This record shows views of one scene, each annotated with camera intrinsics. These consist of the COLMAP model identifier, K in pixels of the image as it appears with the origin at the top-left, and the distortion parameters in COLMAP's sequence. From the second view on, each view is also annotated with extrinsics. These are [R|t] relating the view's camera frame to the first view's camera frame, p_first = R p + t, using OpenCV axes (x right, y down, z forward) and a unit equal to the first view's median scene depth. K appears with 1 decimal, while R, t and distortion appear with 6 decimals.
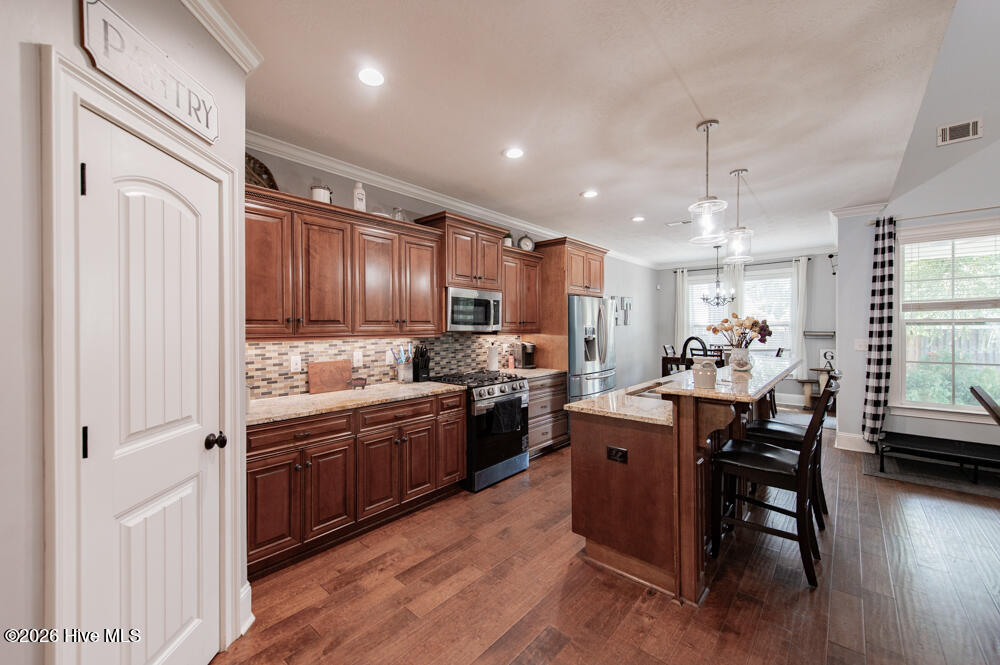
lens RADIAL K [[404.8, 0, 497.2], [0, 404.8, 326.5], [0, 0, 1]] dist [0.013483, -0.000071]
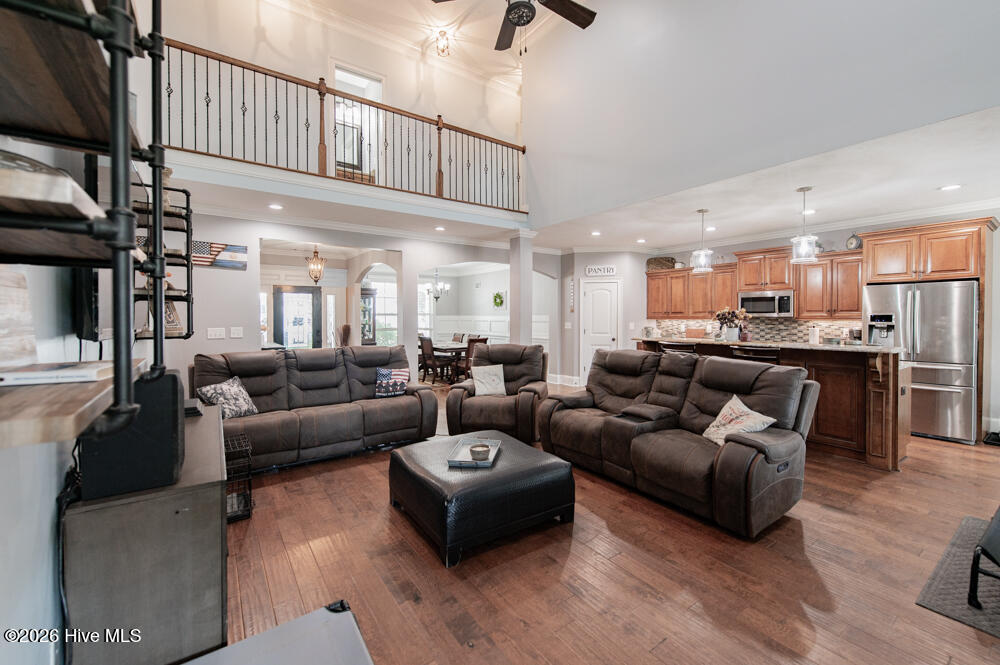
lens RADIAL K [[404.8, 0, 494.9], [0, 404.8, 322.4], [0, 0, 1]] dist [0.013483, -0.000071]
pose [[-0.239530, 0.021364, -0.970654, 1.735224], [0.003218, 0.999770, 0.021210, -0.004663], [0.970884, 0.001957, -0.239543, 0.335681]]
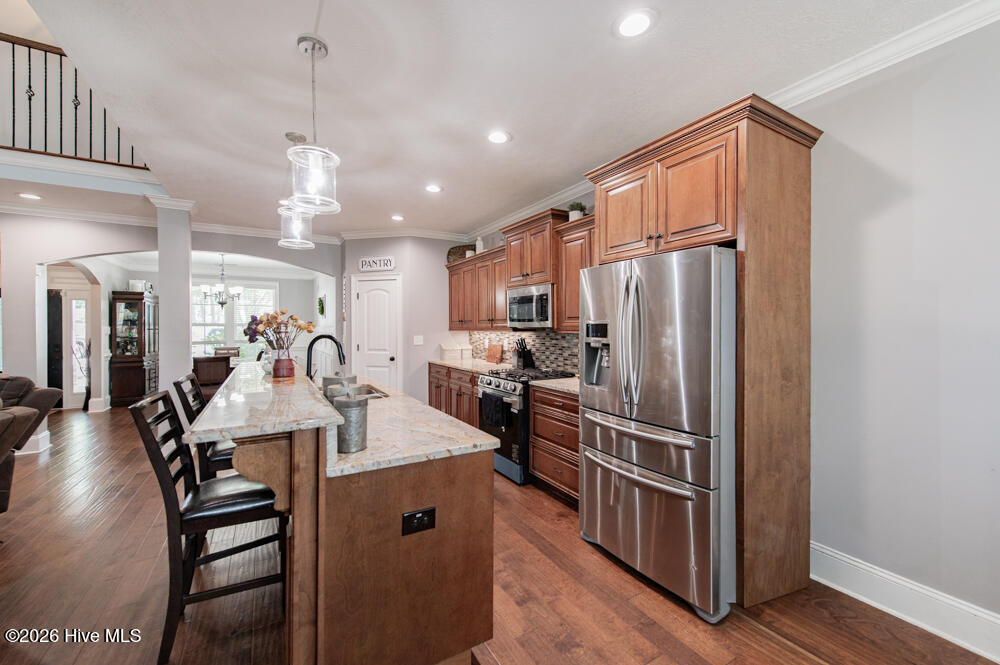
lens RADIAL K [[404.8, 0, 505.7], [0, 404.8, 330.7], [0, 0, 1]] dist [0.013483, -0.000071]
pose [[-0.307131, 0.015810, -0.951536, 0.909857], [0.005547, 0.999875, 0.014823, 0.003352], [0.951651, -0.000725, -0.307181, 1.225003]]
